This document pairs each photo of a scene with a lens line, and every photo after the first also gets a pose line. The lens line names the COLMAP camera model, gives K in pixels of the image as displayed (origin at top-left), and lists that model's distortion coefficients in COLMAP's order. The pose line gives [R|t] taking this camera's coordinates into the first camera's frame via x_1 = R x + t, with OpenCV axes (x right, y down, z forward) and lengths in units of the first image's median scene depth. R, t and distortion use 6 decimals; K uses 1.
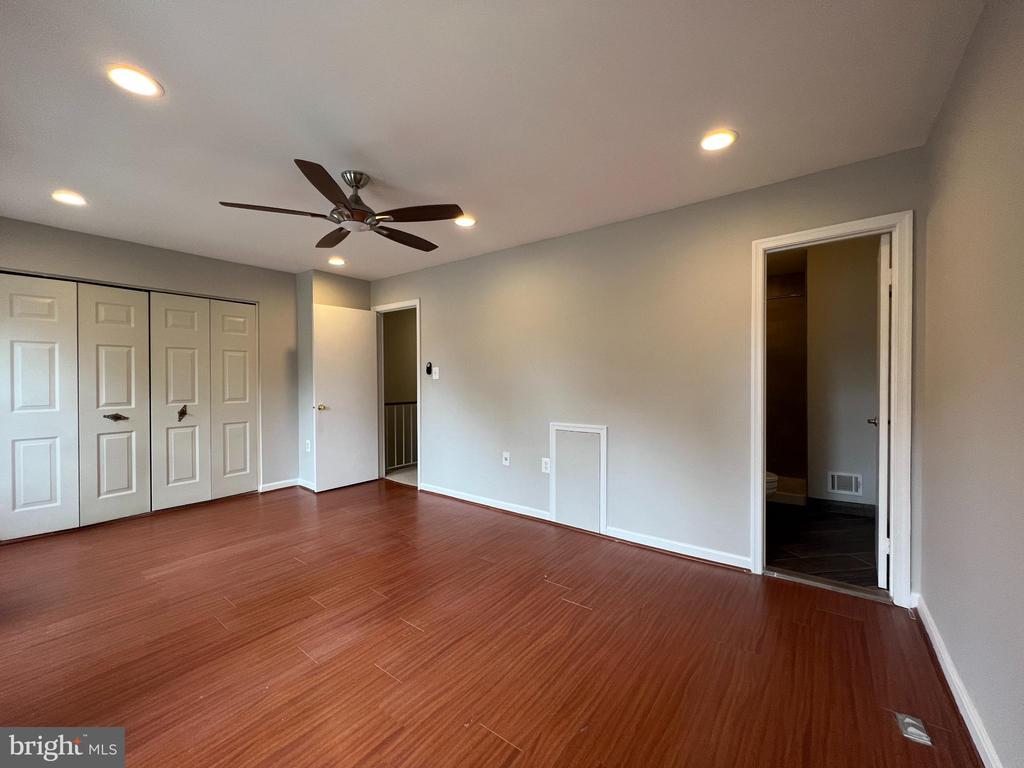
lens RADIAL K [[411.1, 0, 511.3], [0, 411.1, 383.1], [0, 0, 1]] dist [-0.006850, 0.002172]
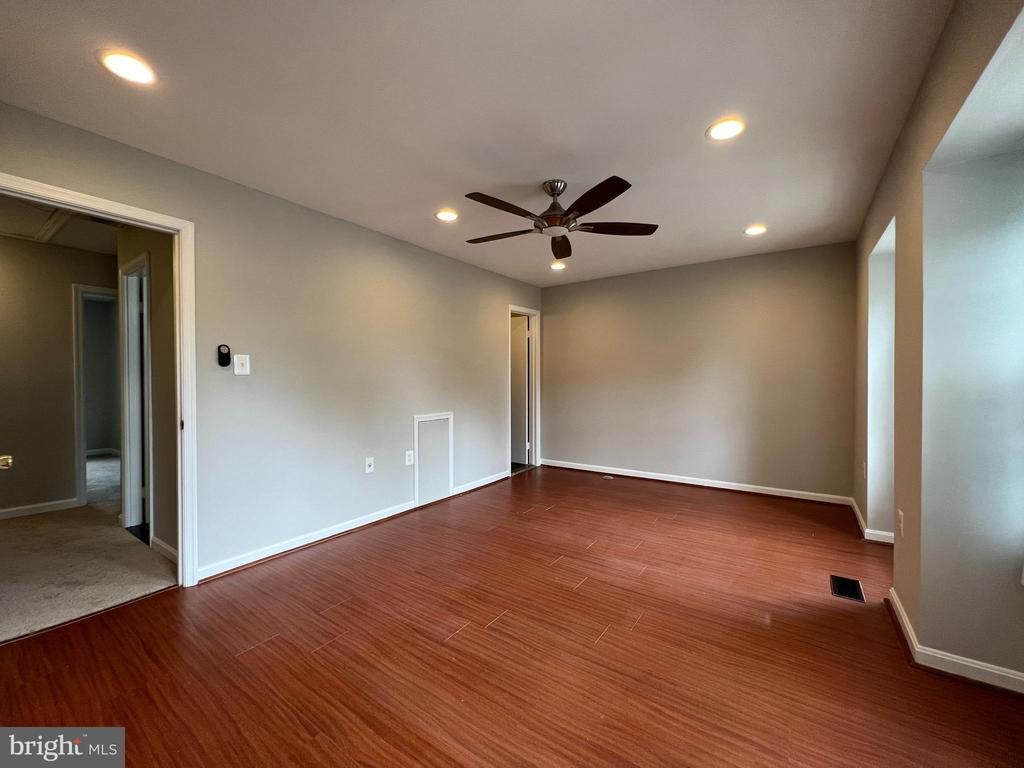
lens RADIAL K [[411.1, 0, 509.1], [0, 411.1, 384.1], [0, 0, 1]] dist [-0.006850, 0.002172]
pose [[-0.038427, -0.010335, 0.999208, -0.989130], [0.011056, 0.999881, 0.010767, 0.002829], [-0.999200, 0.011461, -0.038308, 0.791931]]
